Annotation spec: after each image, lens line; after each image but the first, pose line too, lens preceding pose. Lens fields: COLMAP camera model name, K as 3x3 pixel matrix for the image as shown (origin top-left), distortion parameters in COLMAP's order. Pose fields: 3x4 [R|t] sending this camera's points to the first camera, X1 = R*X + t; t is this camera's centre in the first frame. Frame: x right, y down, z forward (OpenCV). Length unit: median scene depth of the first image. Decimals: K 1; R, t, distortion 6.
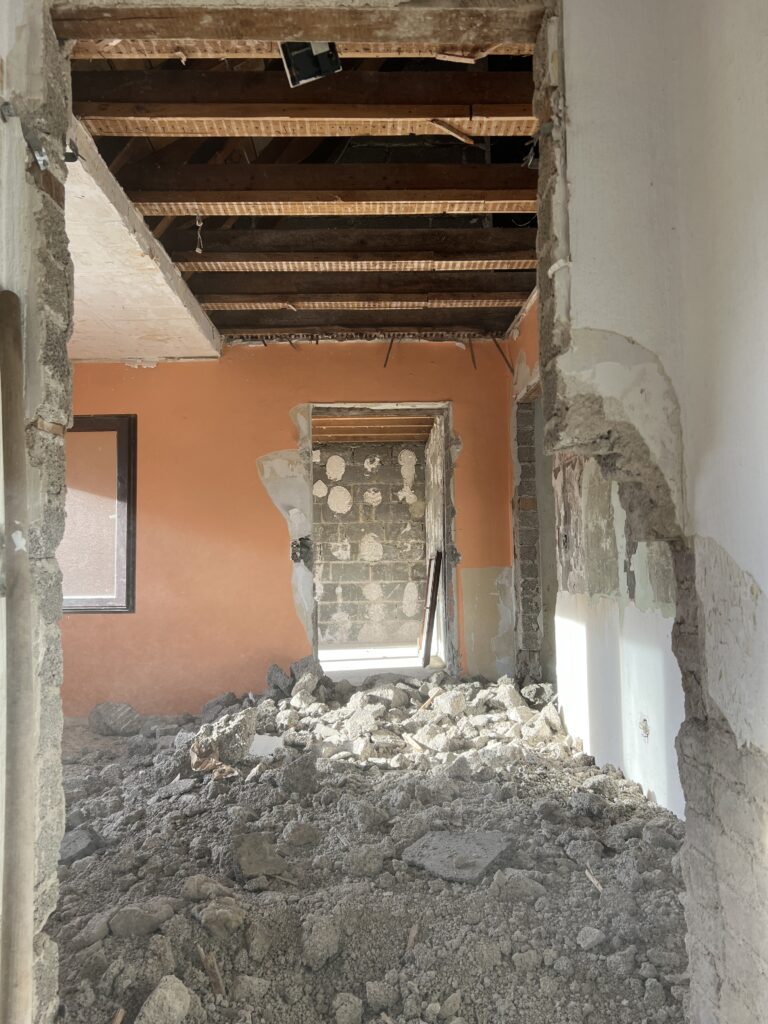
lens RADIAL K [[754.2, 0, 384.2], [0, 754.2, 517.1], [0, 0, 1]] dist [0.055295, -0.056595]
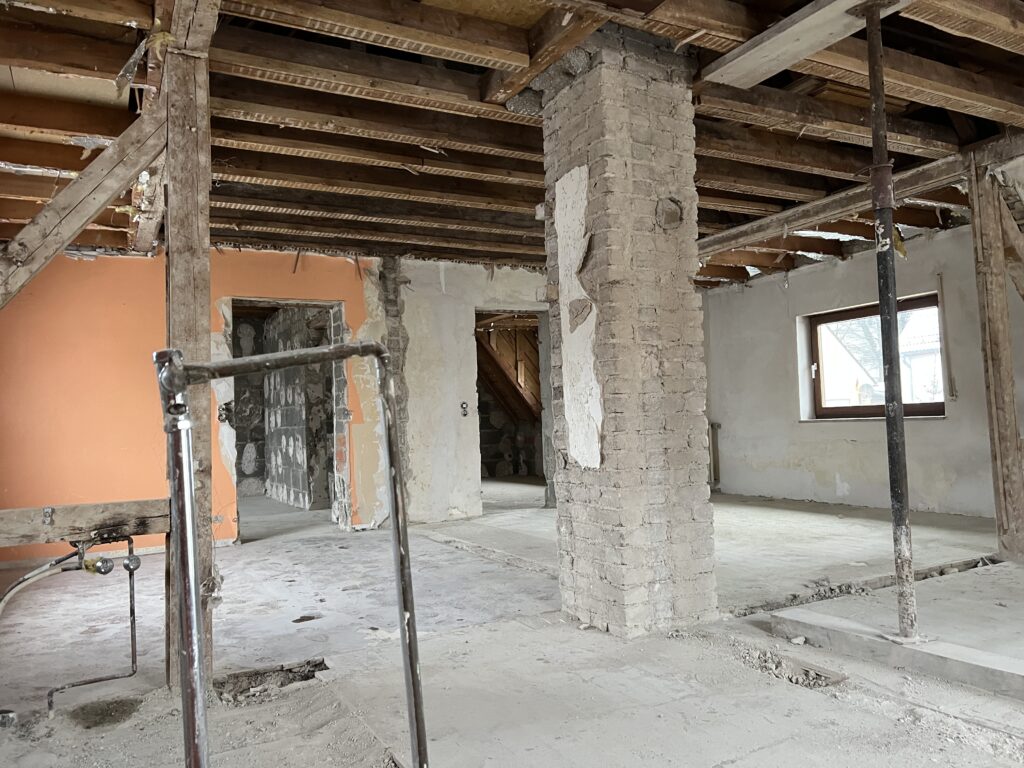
lens RADIAL K [[754.2, 0, 511.9], [0, 754.2, 383.5], [0, 0, 1]] dist [0.055295, -0.056595]
pose [[0.893054, 0.003268, 0.449937, -0.251685], [-0.003849, 0.999993, 0.000376, -0.007424], [-0.449932, -0.002067, 0.893060, -0.348358]]
